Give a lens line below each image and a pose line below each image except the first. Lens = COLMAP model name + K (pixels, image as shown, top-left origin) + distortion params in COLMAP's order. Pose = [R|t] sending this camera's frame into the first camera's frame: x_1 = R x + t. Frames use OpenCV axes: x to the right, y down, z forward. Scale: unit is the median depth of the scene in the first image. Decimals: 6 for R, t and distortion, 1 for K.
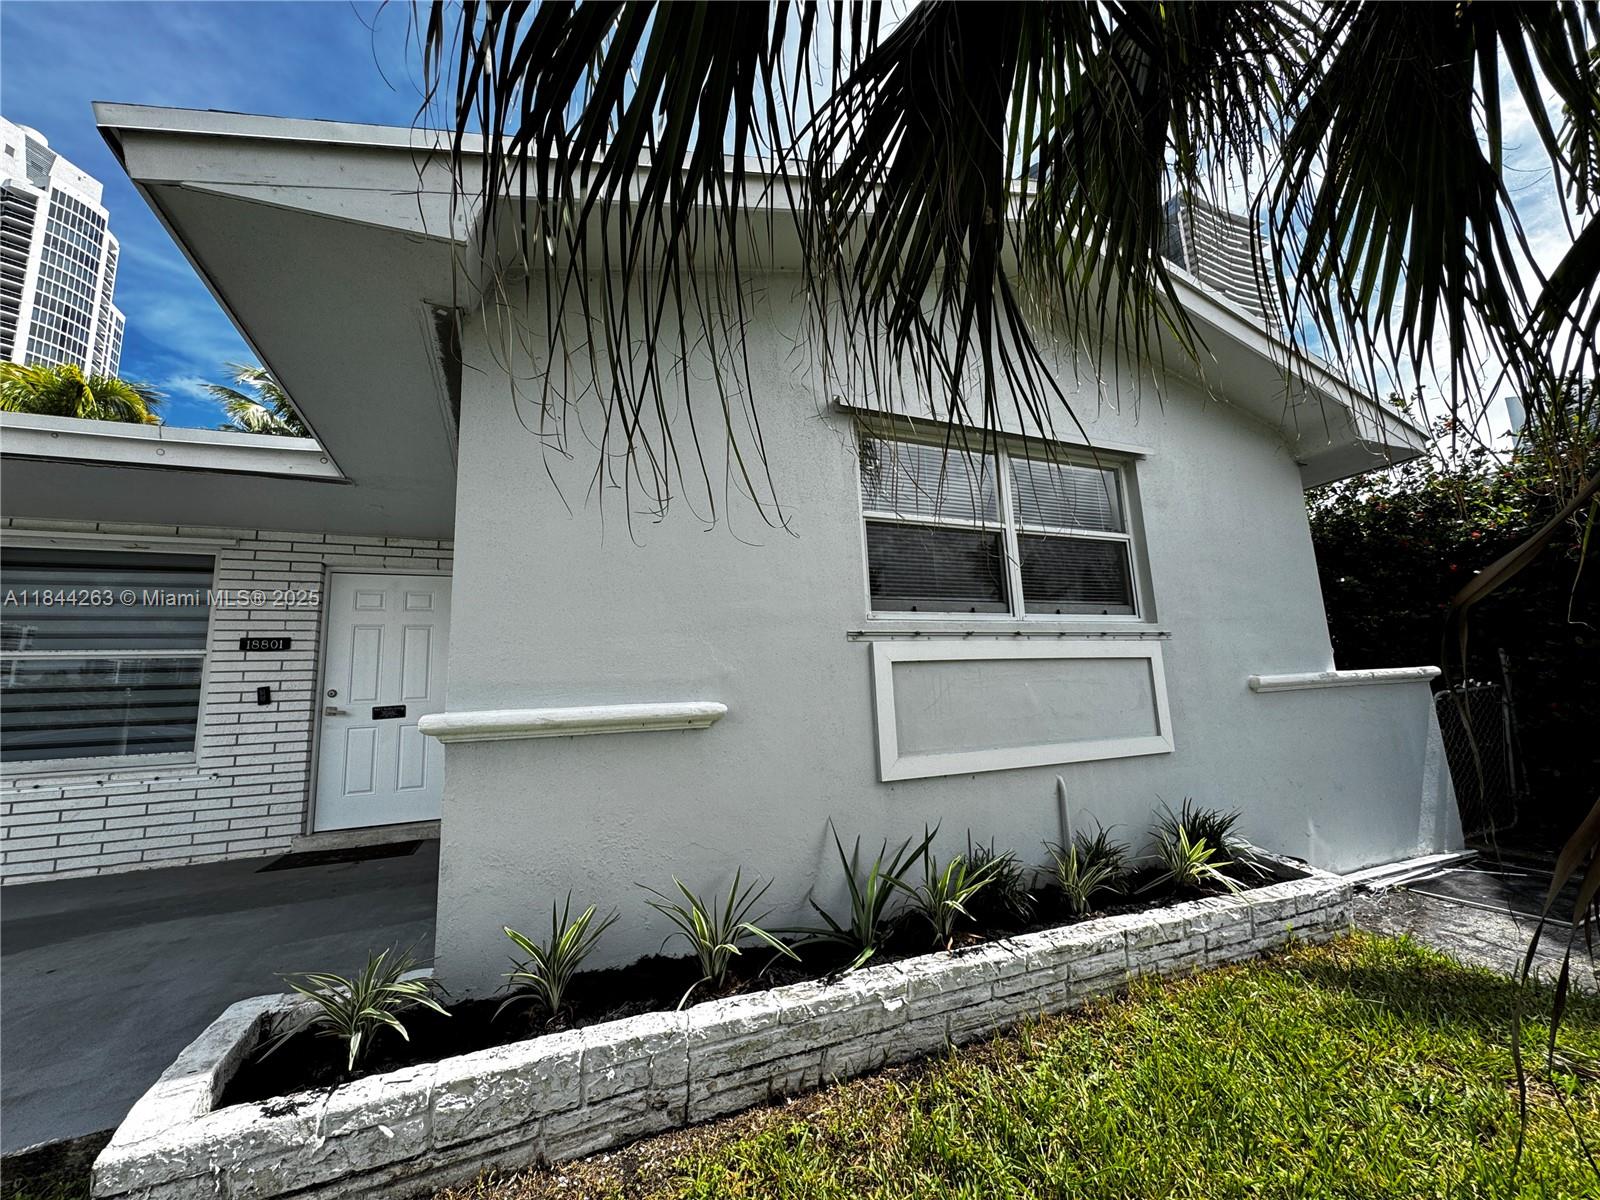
lens RADIAL K [[643.1, 0, 798.5], [0, 643.1, 599.5], [0, 0, 1]] dist [-0.003317, 0.000318]
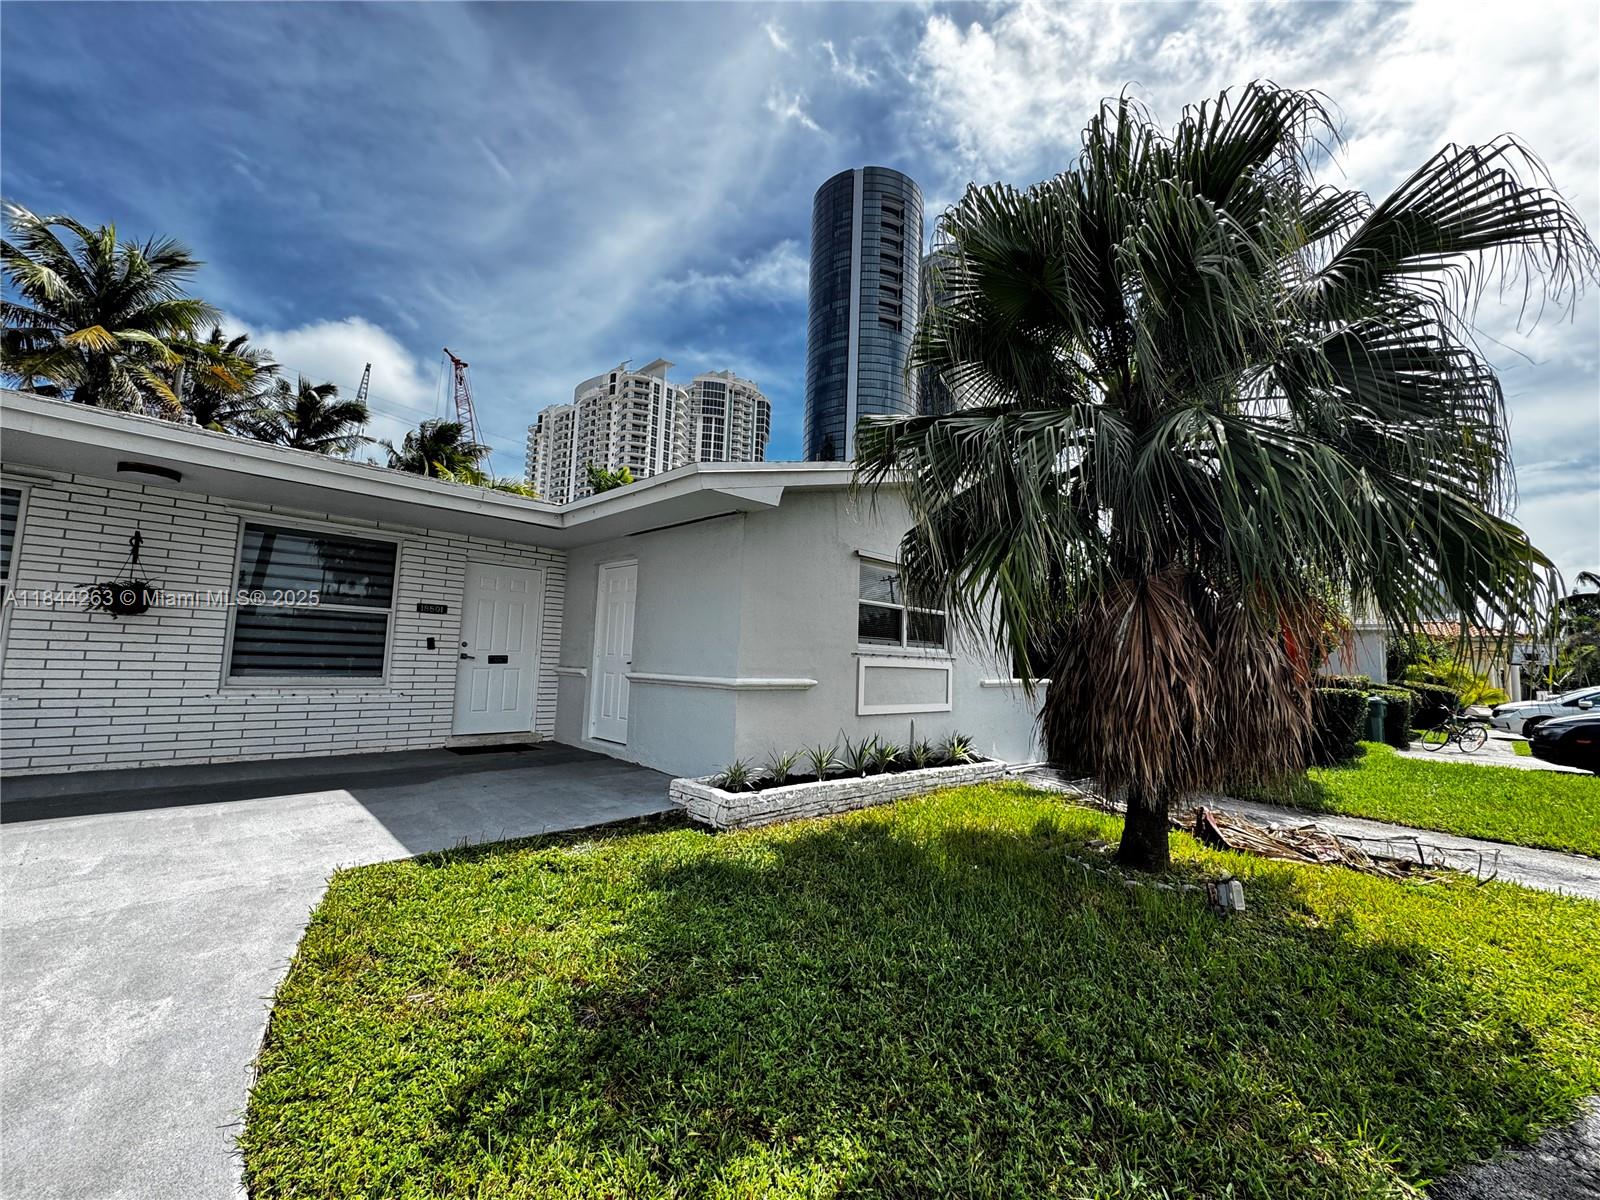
lens RADIAL K [[643.1, 0, 800.6], [0, 643.1, 599.8], [0, 0, 1]] dist [-0.003317, 0.000318]
pose [[0.923265, 0.116081, 0.366207, -0.665130], [-0.138628, 0.989698, 0.035785, -0.135188], [-0.358280, -0.083805, 0.929845, -0.755670]]
